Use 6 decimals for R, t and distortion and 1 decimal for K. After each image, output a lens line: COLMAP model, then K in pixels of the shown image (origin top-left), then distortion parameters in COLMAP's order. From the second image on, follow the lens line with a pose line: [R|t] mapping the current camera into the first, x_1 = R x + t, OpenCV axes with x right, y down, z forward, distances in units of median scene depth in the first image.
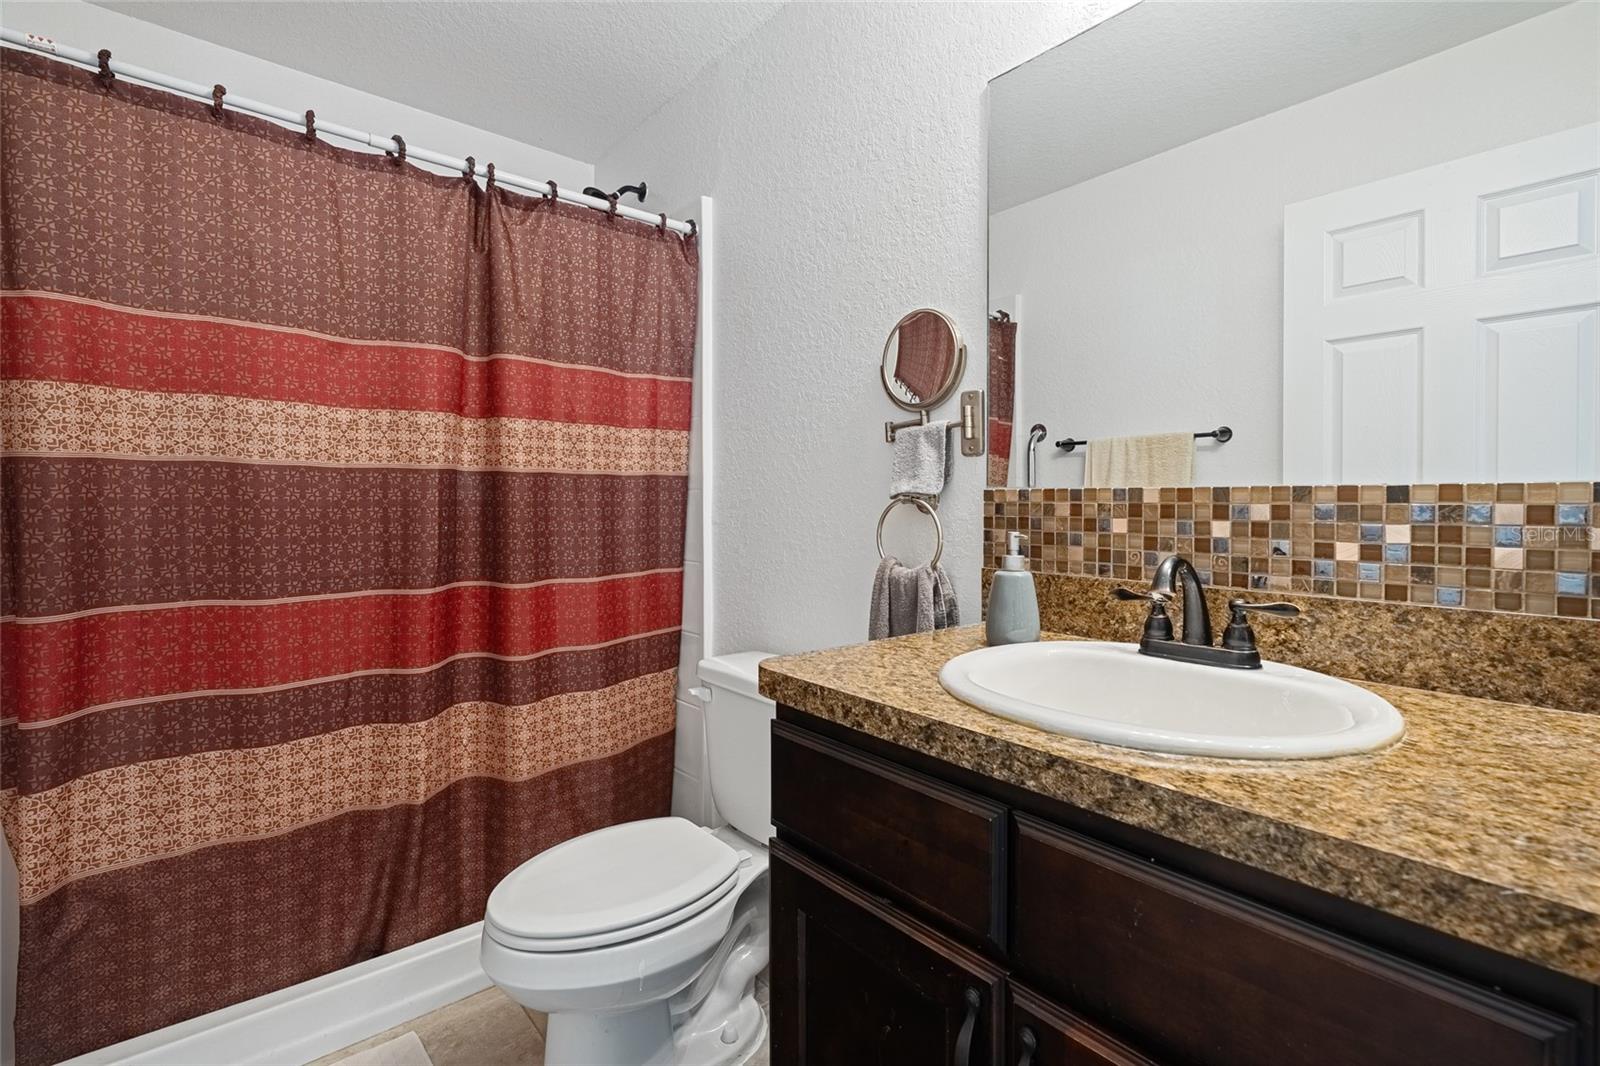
lens RADIAL K [[733.4, 0, 807.9], [0, 733.4, 527.7], [0, 0, 1]] dist [-0.002687, 0.001498]
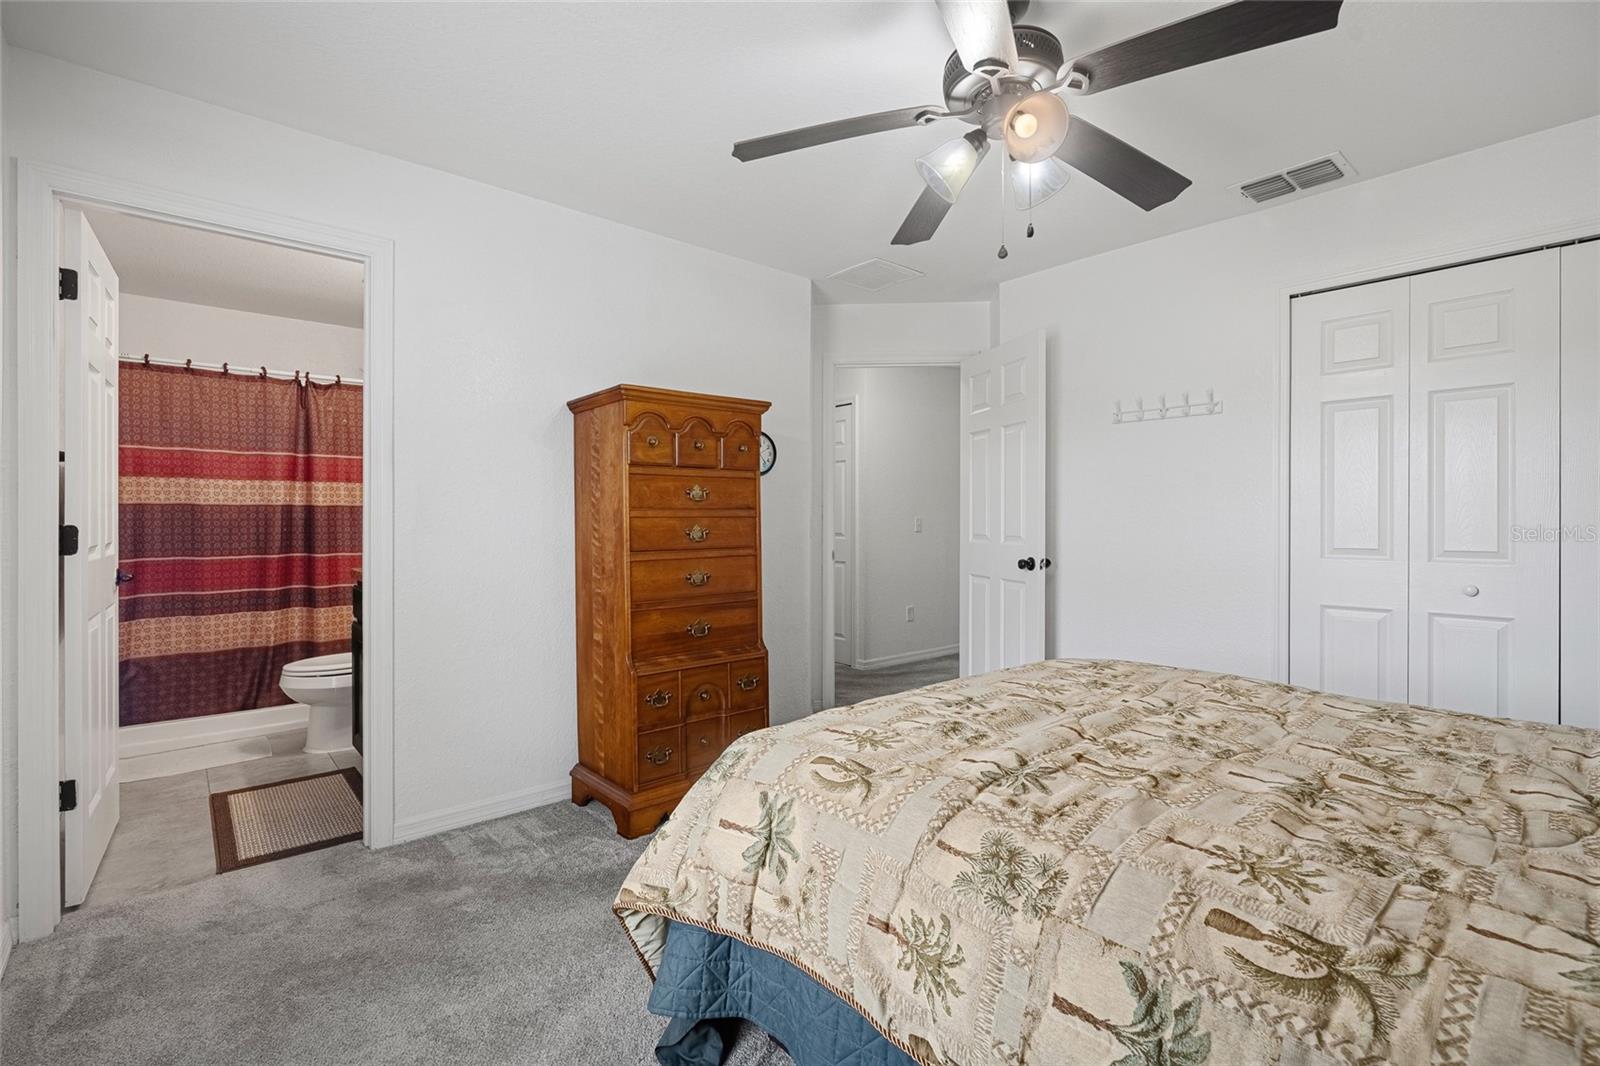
lens RADIAL K [[733.4, 0, 792.1], [0, 733.4, 527.0], [0, 0, 1]] dist [-0.002687, 0.001498]
pose [[0.999842, -0.006075, 0.016717, 1.133551], [0.006433, 0.999750, -0.021401, 0.054663], [-0.016583, 0.021505, 0.999631, -1.425517]]
